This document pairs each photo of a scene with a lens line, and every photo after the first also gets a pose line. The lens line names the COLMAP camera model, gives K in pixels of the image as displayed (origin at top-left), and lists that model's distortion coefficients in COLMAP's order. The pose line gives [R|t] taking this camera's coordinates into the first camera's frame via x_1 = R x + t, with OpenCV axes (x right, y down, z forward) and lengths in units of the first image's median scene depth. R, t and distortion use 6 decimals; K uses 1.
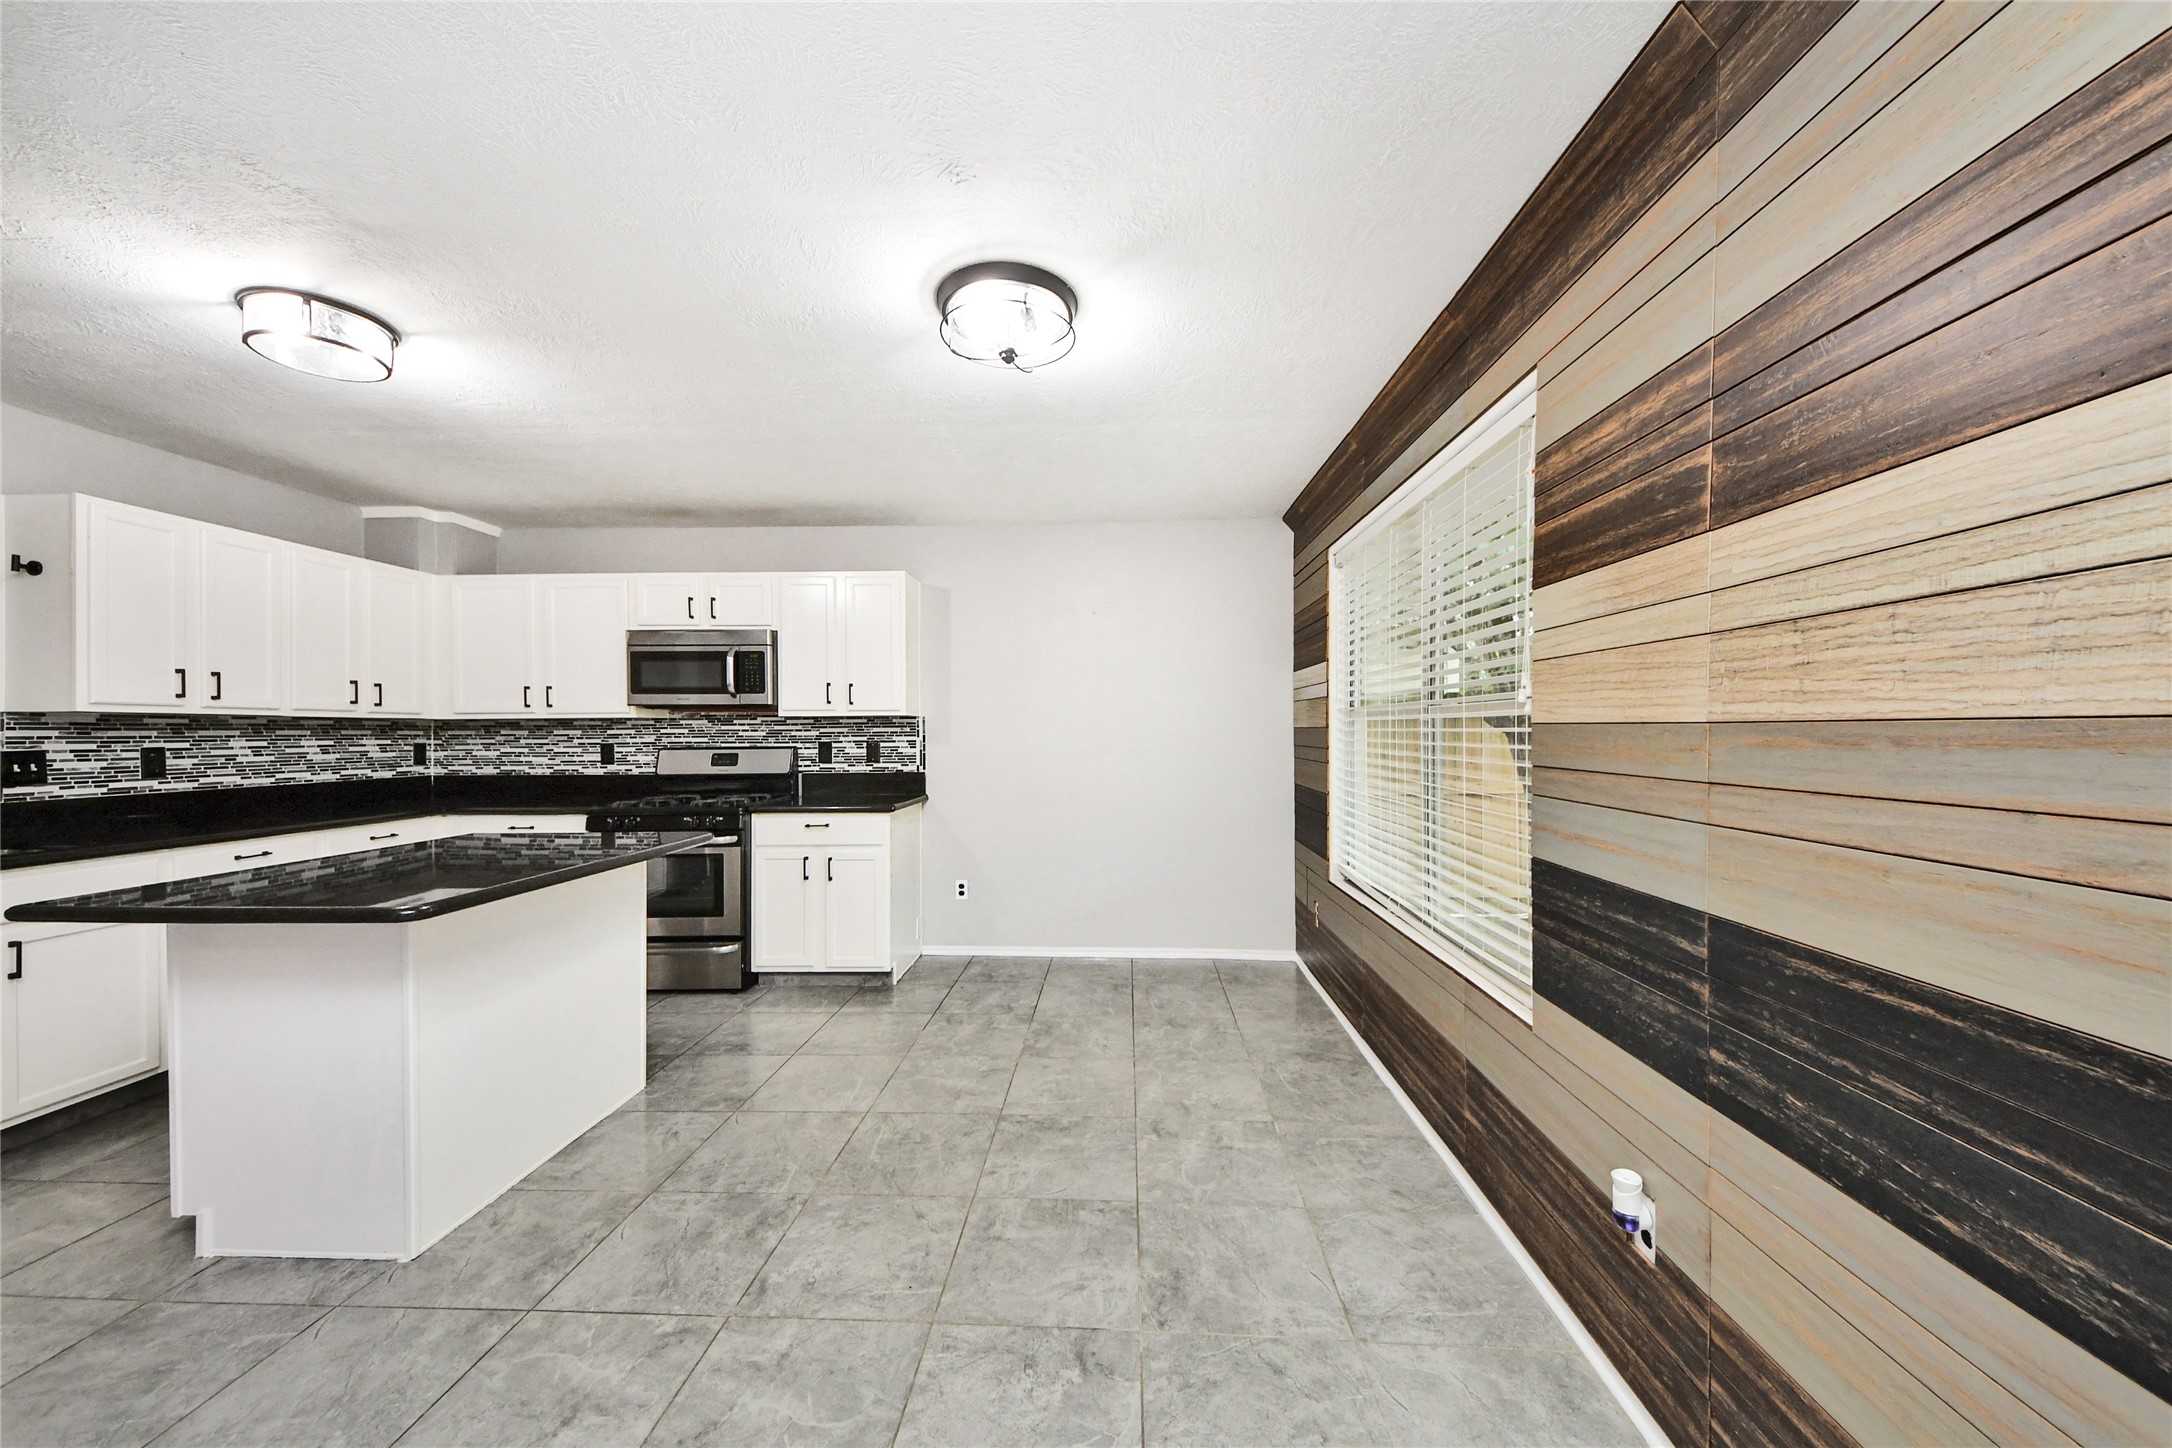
lens RADIAL K [[790.6, 0, 1082.8], [0, 790.6, 733.3], [0, 0, 1]] dist [0.073000, -0.027177]
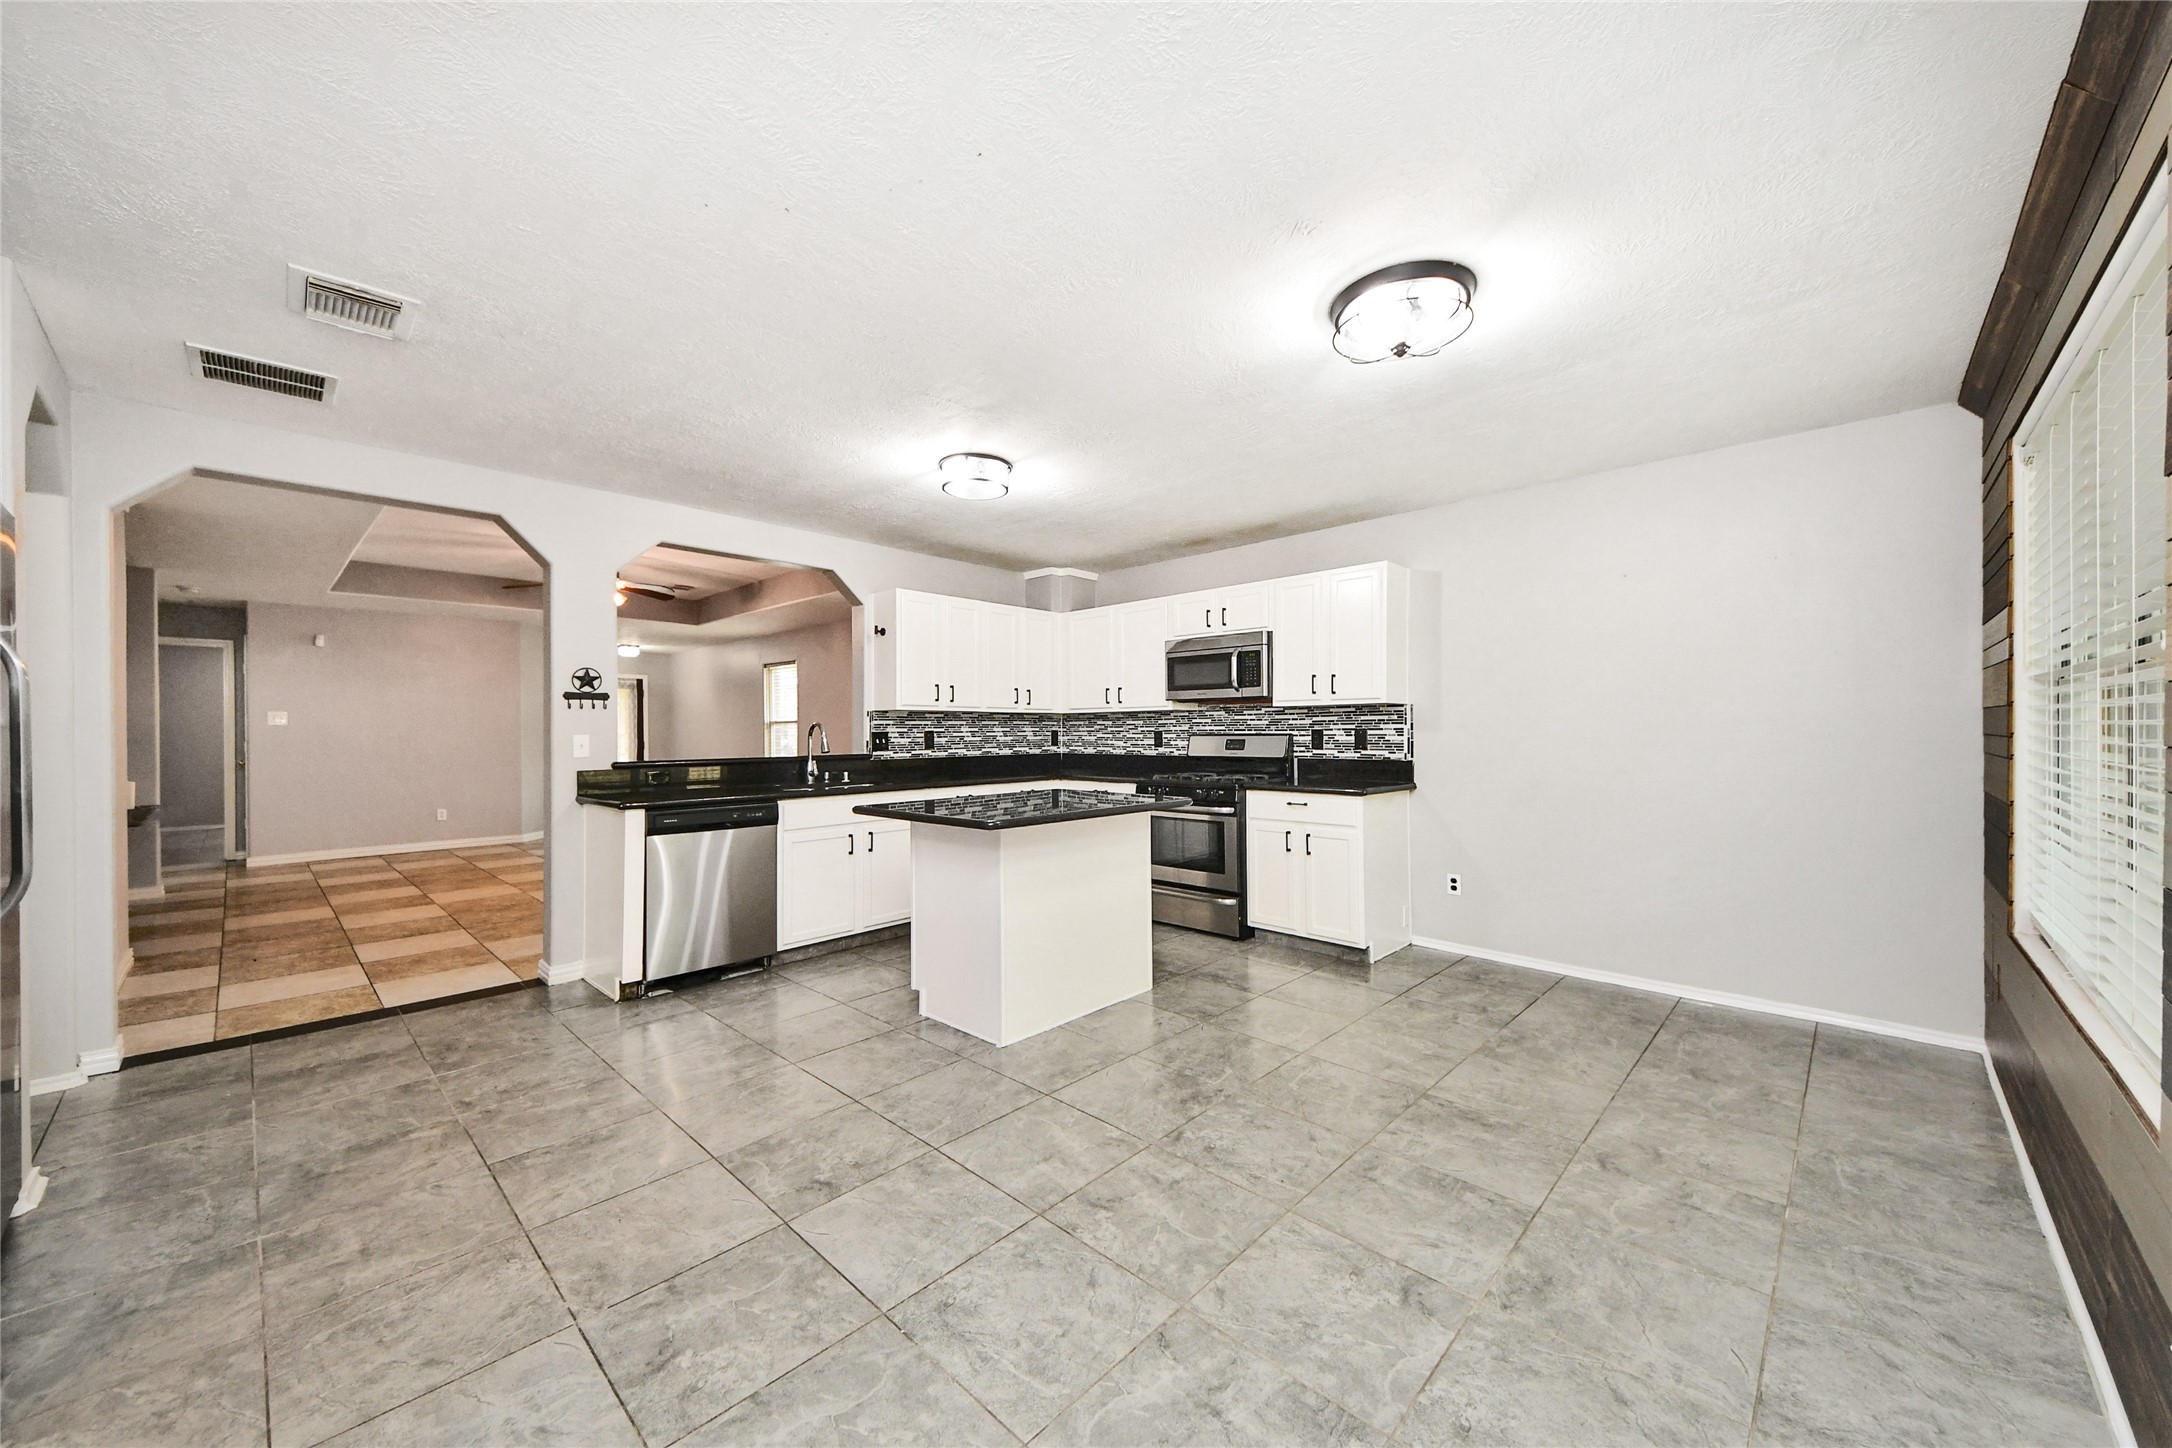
lens RADIAL K [[790.6, 0, 1082.8], [0, 790.6, 733.3], [0, 0, 1]] dist [0.073000, -0.027177]
pose [[0.761696, 0.003184, -0.647927, 0.148263], [-0.000144, 0.999989, 0.004745, 0.011669], [0.647935, -0.003521, 0.761688, -0.035497]]
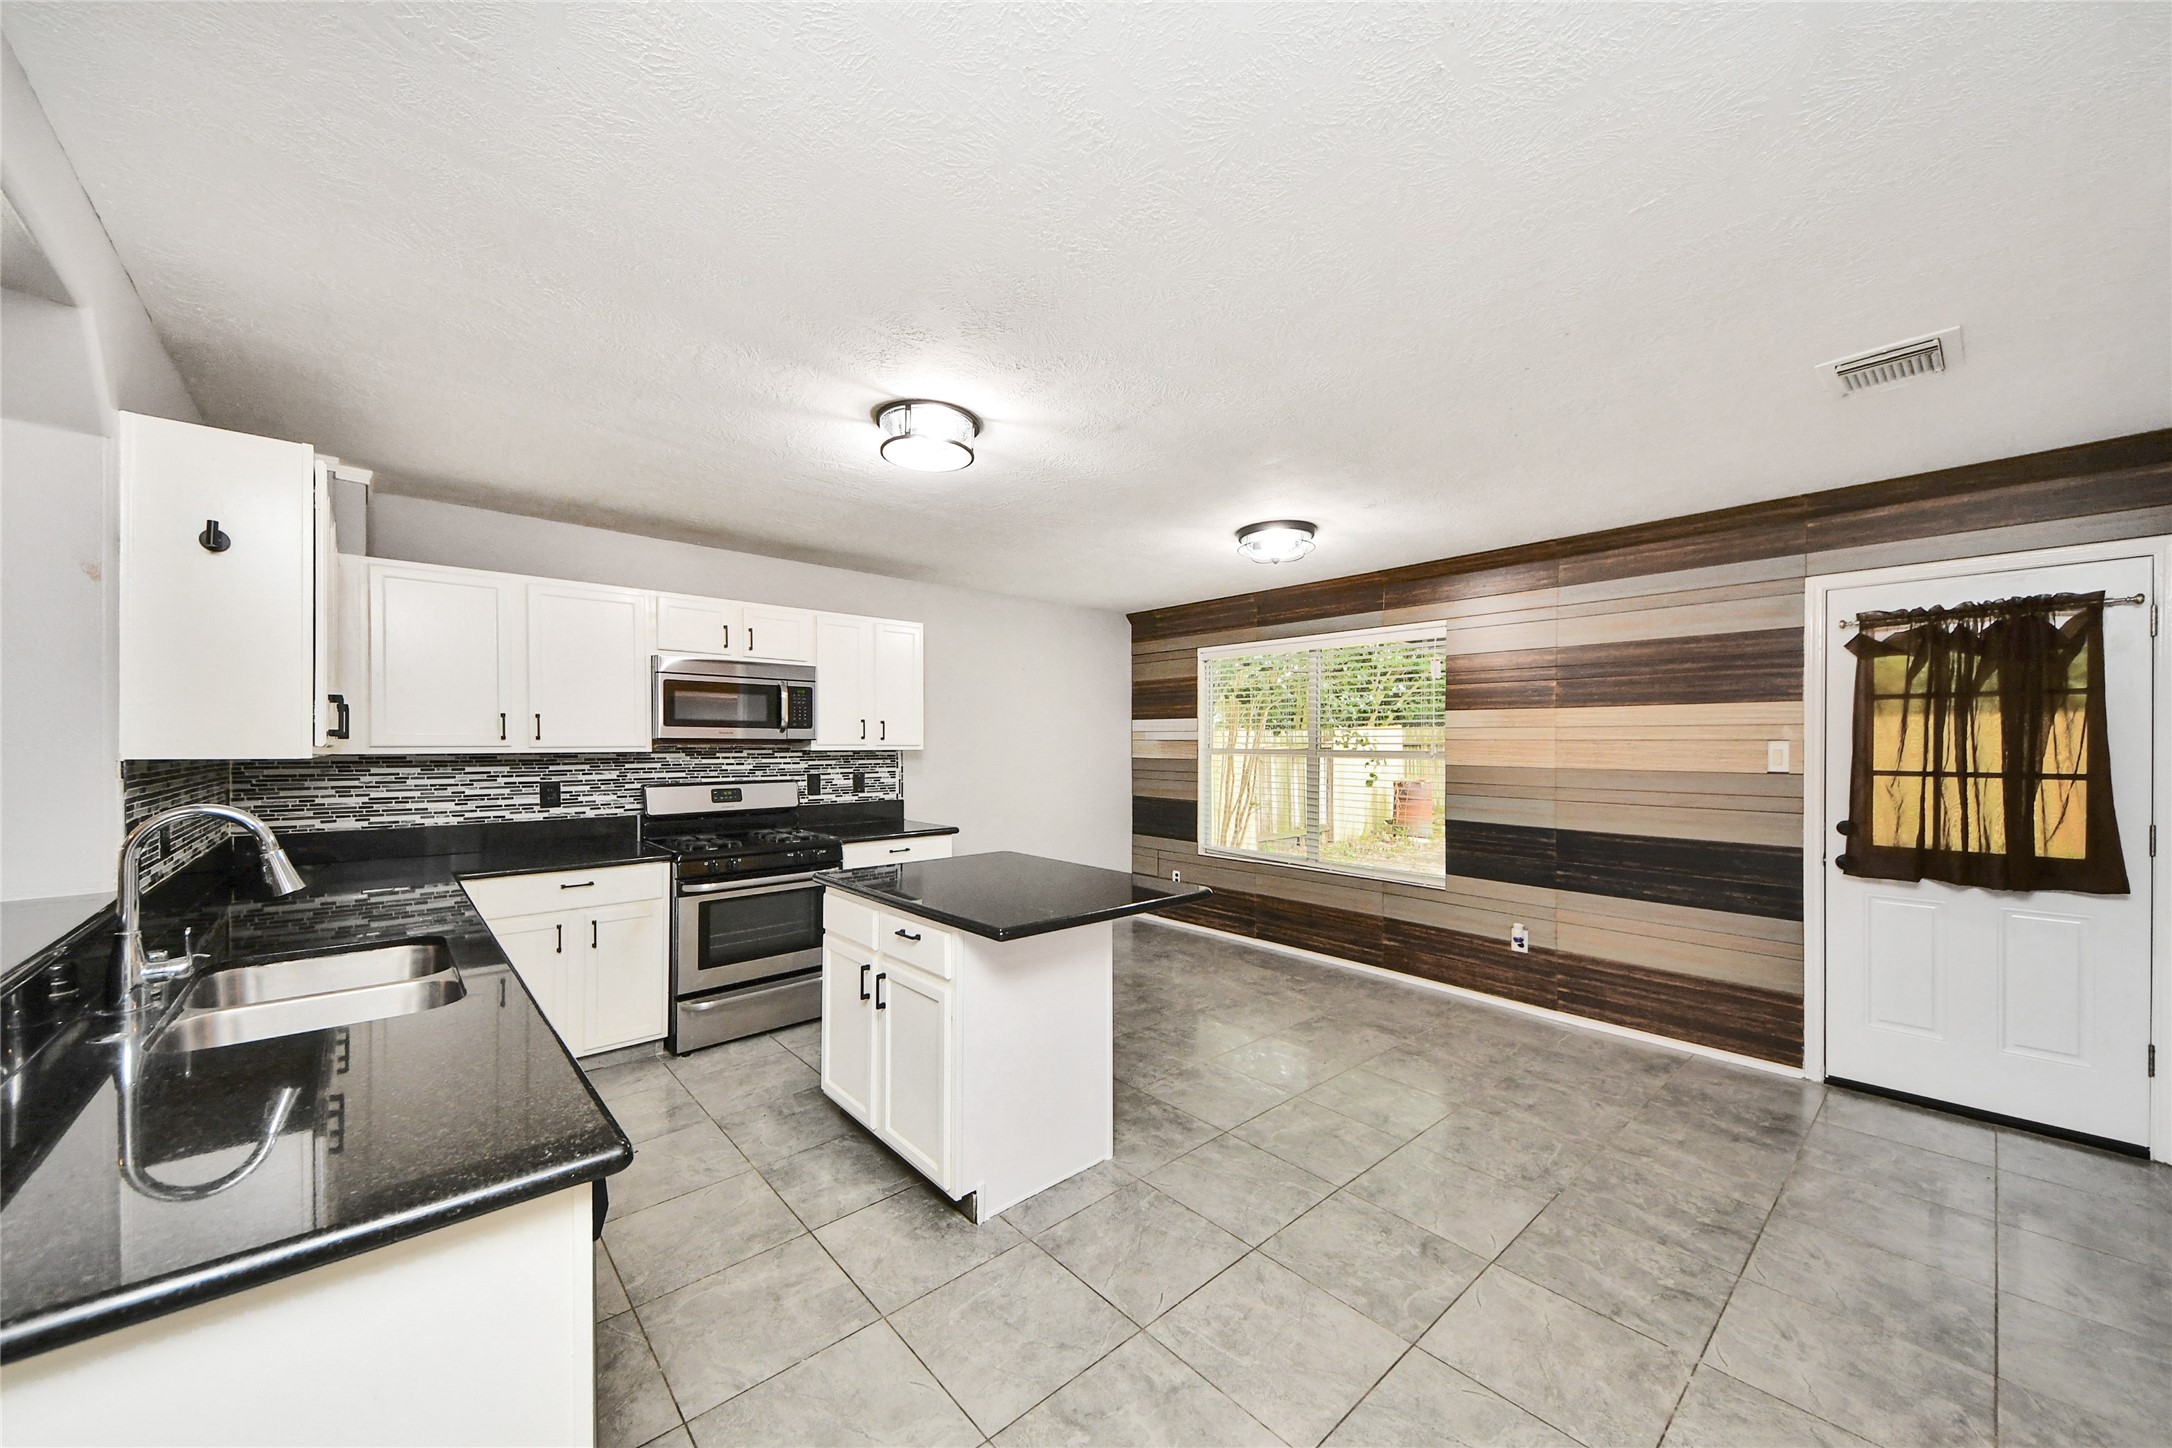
lens RADIAL K [[786.5, 0, 1090.9], [0, 786.5, 741.4], [0, 0, 1]] dist [0.068106, -0.024211]
pose [[0.698900, 0.008506, 0.715169, -0.883629], [-0.004564, 0.999962, -0.007434, -0.027906], [-0.715205, 0.001932, 0.698912, 0.036648]]
